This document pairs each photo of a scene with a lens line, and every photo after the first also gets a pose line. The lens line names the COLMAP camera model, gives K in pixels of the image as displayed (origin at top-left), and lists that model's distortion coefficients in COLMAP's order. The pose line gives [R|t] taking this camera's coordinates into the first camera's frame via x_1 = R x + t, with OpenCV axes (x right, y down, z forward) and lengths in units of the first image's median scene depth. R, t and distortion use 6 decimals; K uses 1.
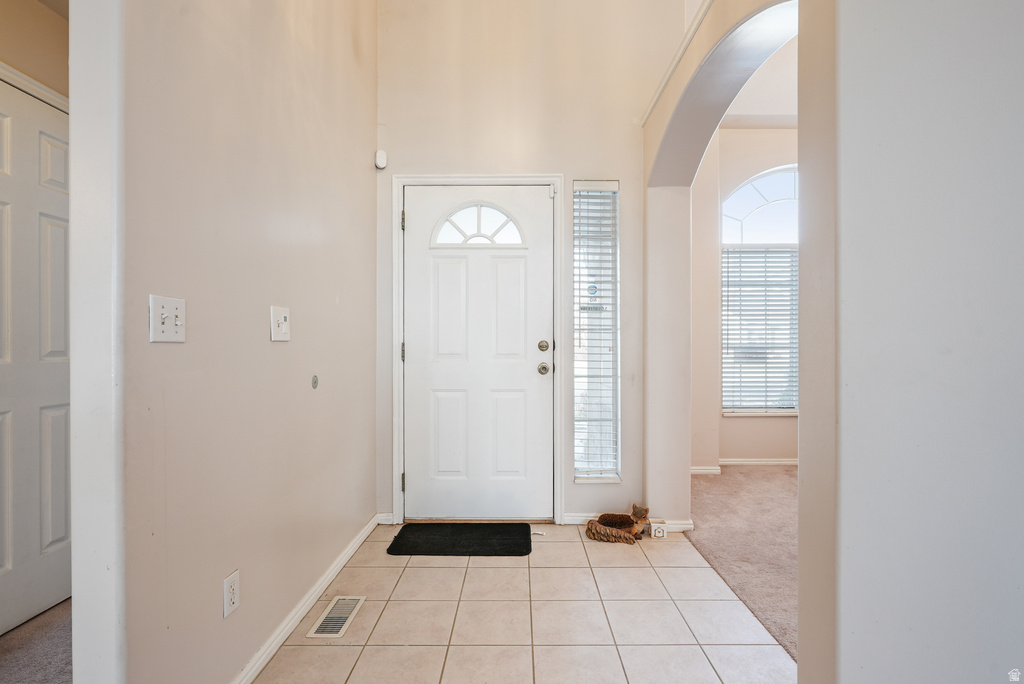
lens RADIAL K [[466.1, 0, 512.0], [0, 466.1, 342.0], [0, 0, 1]] dist [-0.001268, -0.000148]
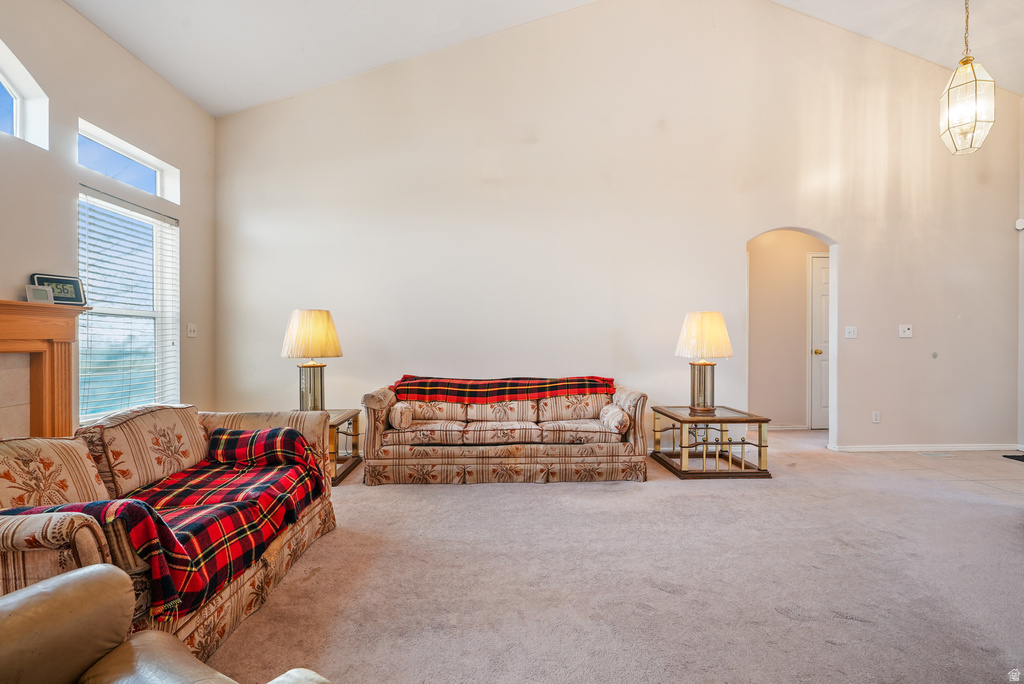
lens RADIAL K [[466.1, 0, 512.0], [0, 466.1, 342.0], [0, 0, 1]] dist [-0.001268, -0.000148]
pose [[0.222661, 0.006040, -0.974877, 1.346644], [-0.000342, 0.999981, 0.006118, 0.008266], [0.974896, -0.001028, 0.222659, -1.474458]]
